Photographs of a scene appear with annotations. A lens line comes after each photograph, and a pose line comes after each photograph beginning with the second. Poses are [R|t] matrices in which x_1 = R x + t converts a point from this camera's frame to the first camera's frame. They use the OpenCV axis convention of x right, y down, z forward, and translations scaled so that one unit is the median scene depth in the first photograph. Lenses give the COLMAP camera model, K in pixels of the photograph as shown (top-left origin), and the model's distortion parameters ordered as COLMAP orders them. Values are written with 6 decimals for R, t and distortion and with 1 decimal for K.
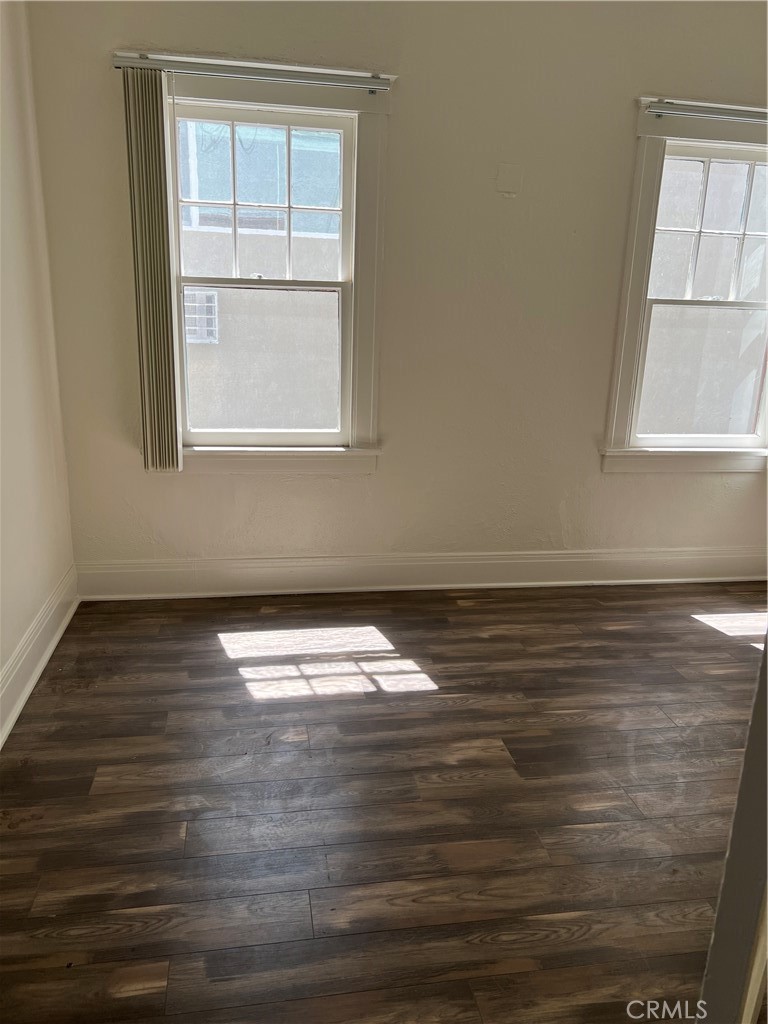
lens RADIAL K [[775.7, 0, 387.5], [0, 775.7, 512.2], [0, 0, 1]] dist [0.086650, -0.153304]
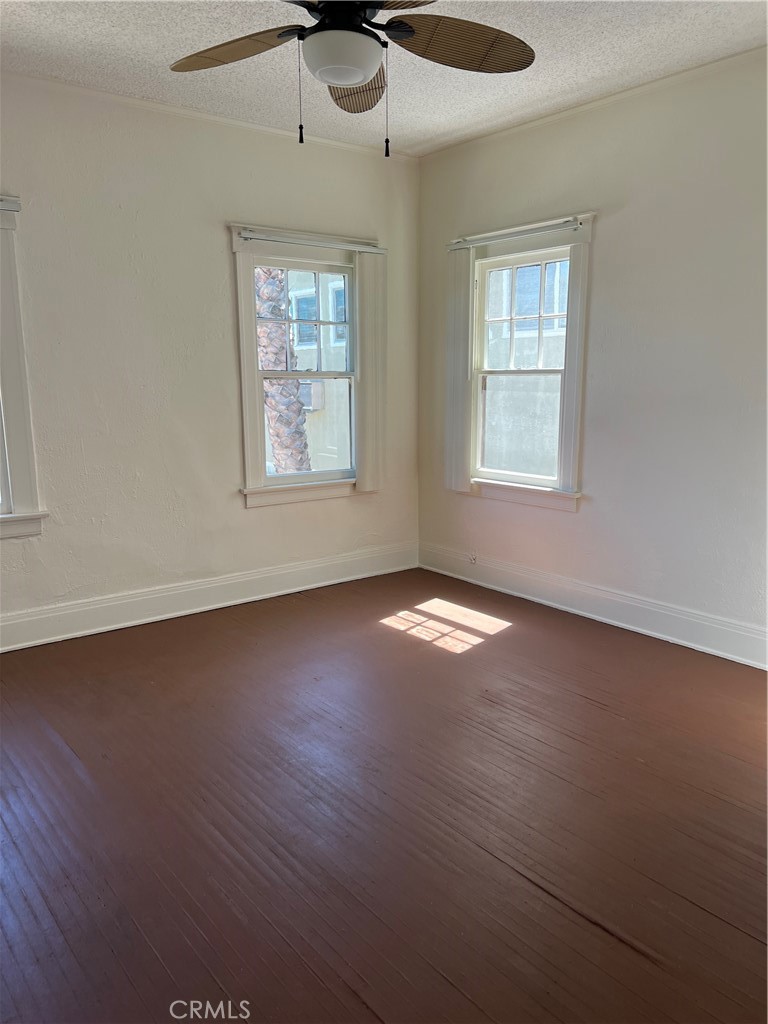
lens RADIAL K [[775.7, 0, 387.5], [0, 775.7, 512.2], [0, 0, 1]] dist [0.086650, -0.153304]
pose [[0.465733, 0.133237, -0.874837, 1.086222], [-0.217087, 0.975594, 0.033012, -0.038439], [0.857884, 0.174541, 0.483291, 0.152222]]
